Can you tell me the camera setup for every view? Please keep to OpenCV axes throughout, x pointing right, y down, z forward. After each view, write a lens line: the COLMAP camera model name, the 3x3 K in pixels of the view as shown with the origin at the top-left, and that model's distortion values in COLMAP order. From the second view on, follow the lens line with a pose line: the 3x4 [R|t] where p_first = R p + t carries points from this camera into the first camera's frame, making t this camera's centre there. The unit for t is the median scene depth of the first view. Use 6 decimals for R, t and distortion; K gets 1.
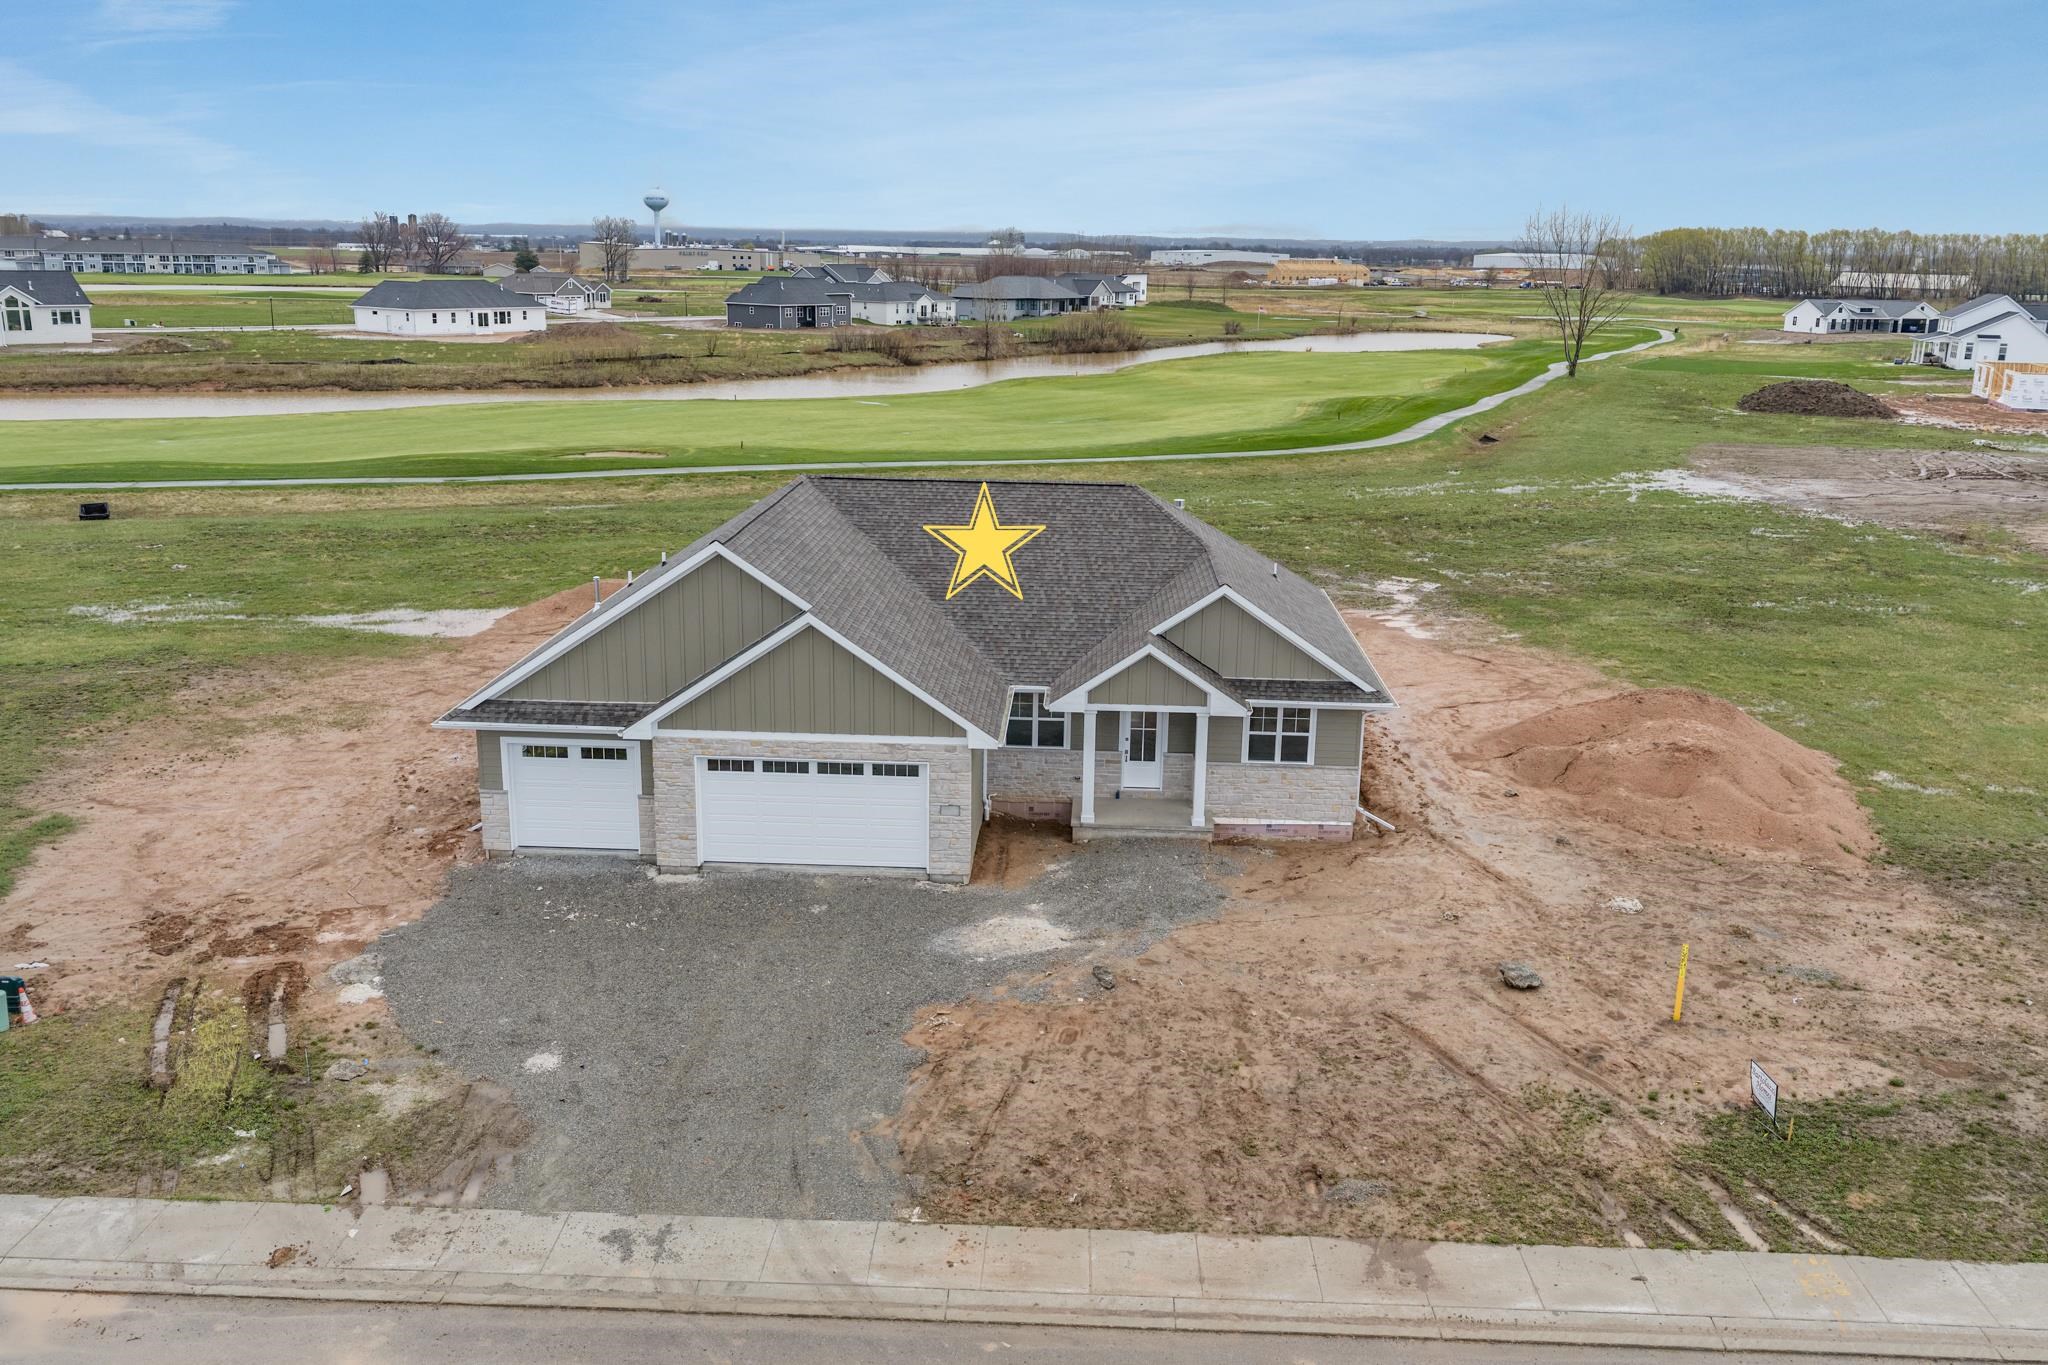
lens RADIAL K [[1622.5, 0, 1024.0], [0, 1622.5, 682.5], [0, 0, 1]] dist [0.019523, -0.029759]
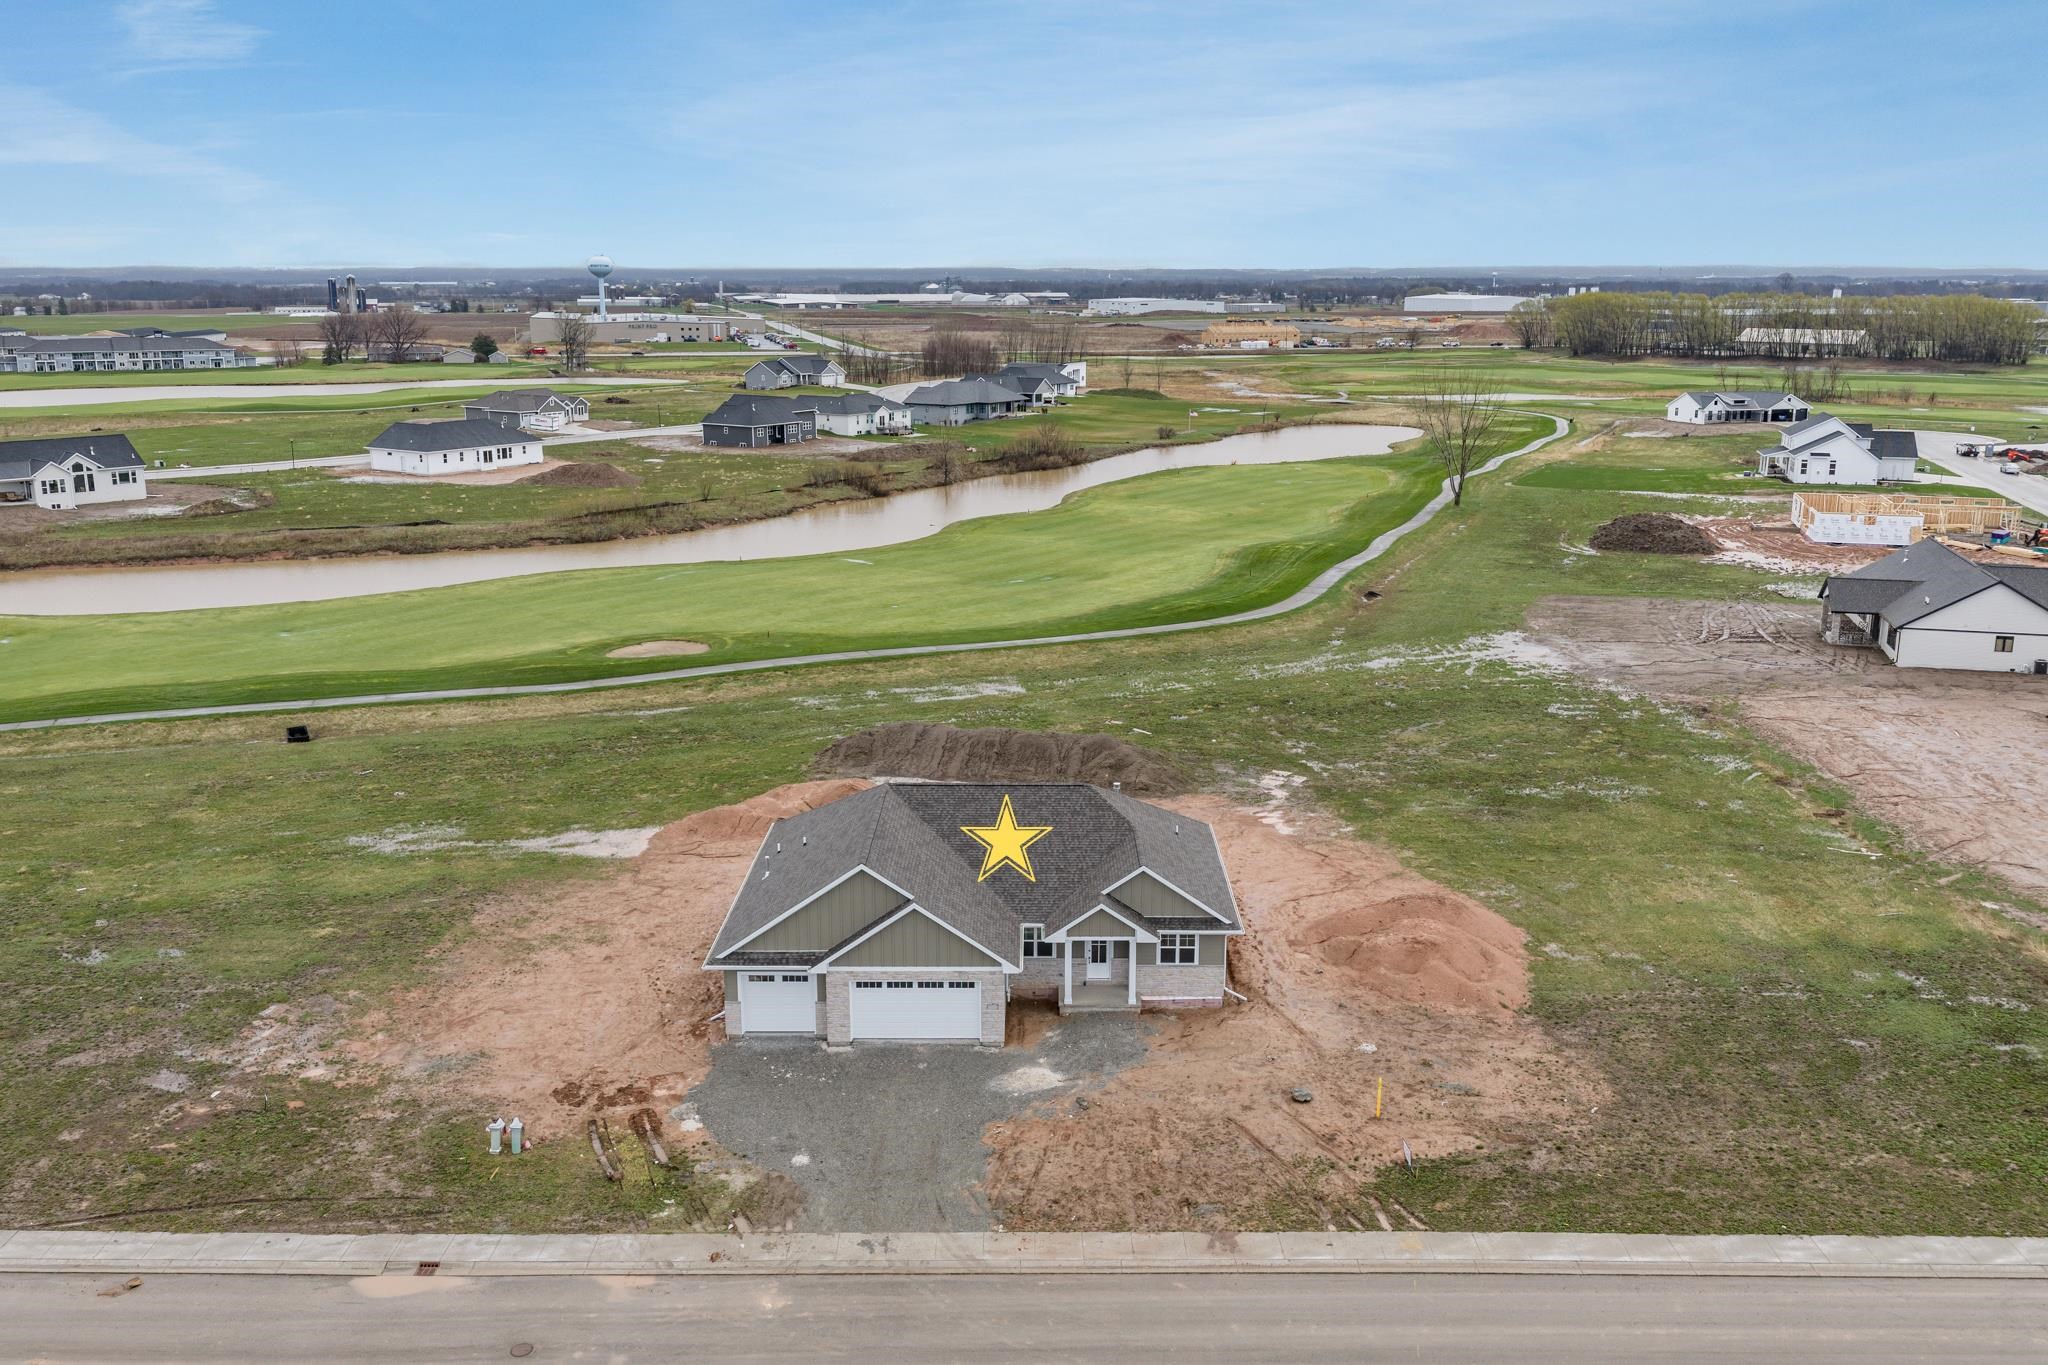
lens RADIAL K [[1622.5, 0, 1024.0], [0, 1622.5, 682.5], [0, 0, 1]] dist [0.019523, -0.029759]
pose [[0.999173, -0.025074, 0.031997, -0.039348], [0.025916, 0.999322, -0.026154, -0.152711], [-0.031319, 0.026962, 0.999146, -0.529570]]
